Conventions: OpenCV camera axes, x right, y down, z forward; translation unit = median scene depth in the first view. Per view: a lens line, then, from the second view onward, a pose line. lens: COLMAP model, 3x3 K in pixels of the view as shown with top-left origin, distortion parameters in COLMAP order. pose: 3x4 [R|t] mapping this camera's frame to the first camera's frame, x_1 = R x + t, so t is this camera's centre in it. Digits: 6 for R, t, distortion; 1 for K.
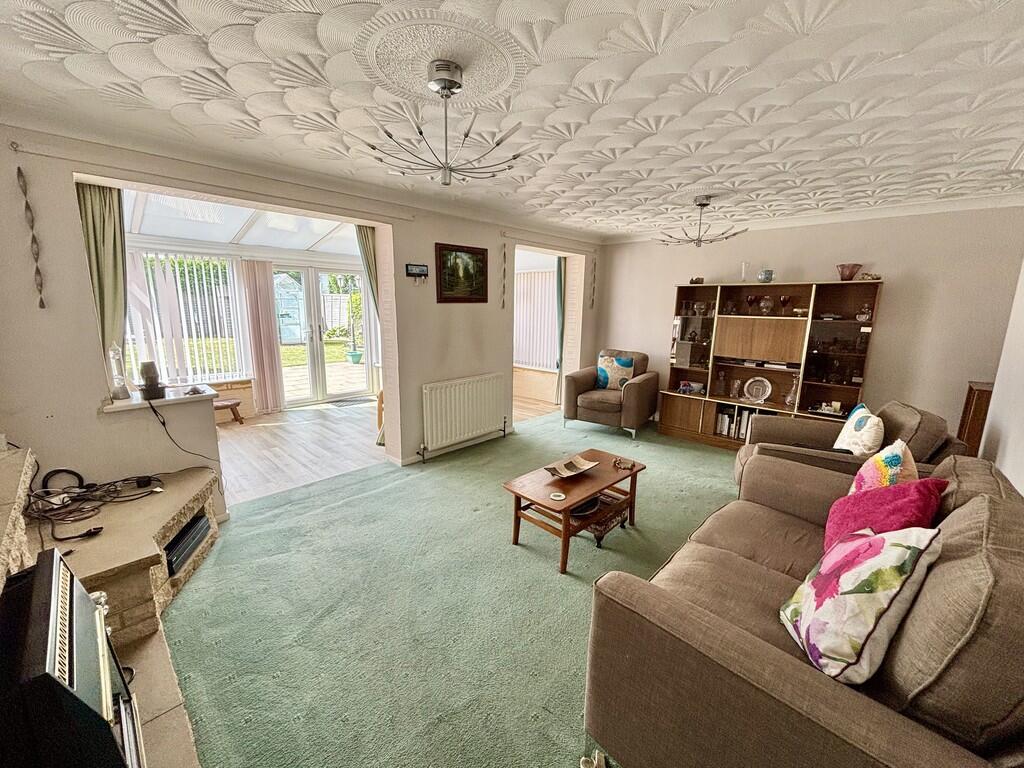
lens RADIAL K [[411.1, 0, 512.0], [0, 411.1, 384.0], [0, 0, 1]] dist [0.001377, 0.000038]
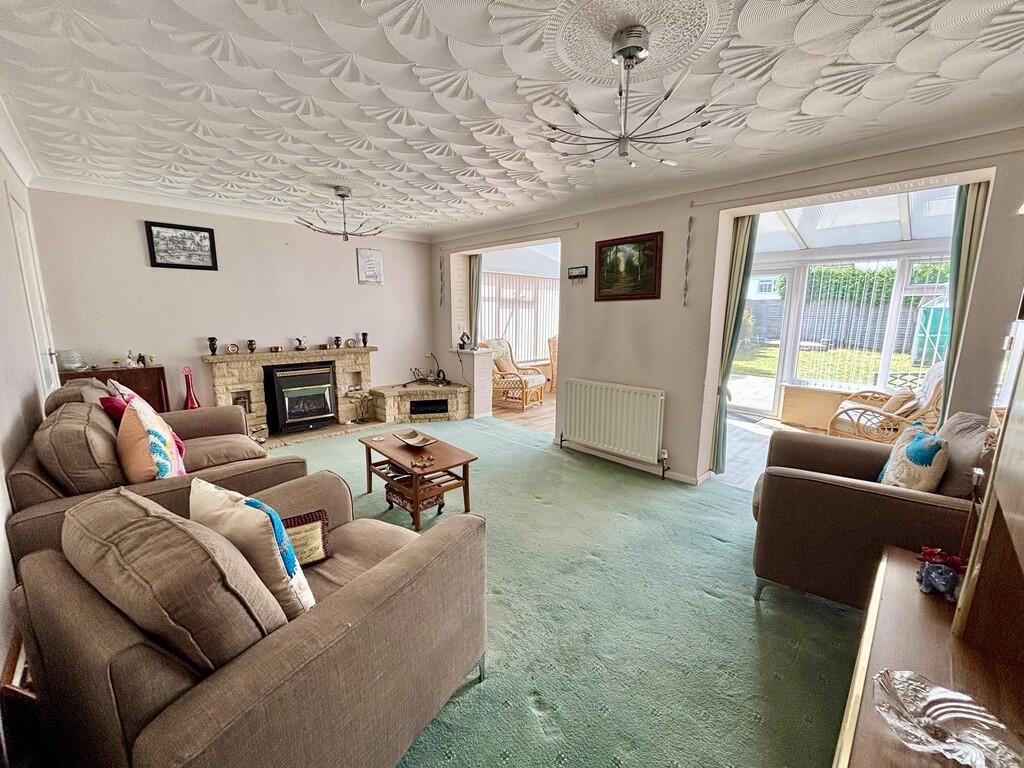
lens RADIAL K [[411.1, 0, 512.0], [0, 411.1, 384.0], [0, 0, 1]] dist [0.001377, 0.000038]
pose [[-0.032465, 0.158526, -0.986821, 0.817775], [-0.197142, 0.966928, 0.161816, -0.120192], [0.979837, 0.199798, -0.000139, 0.811581]]
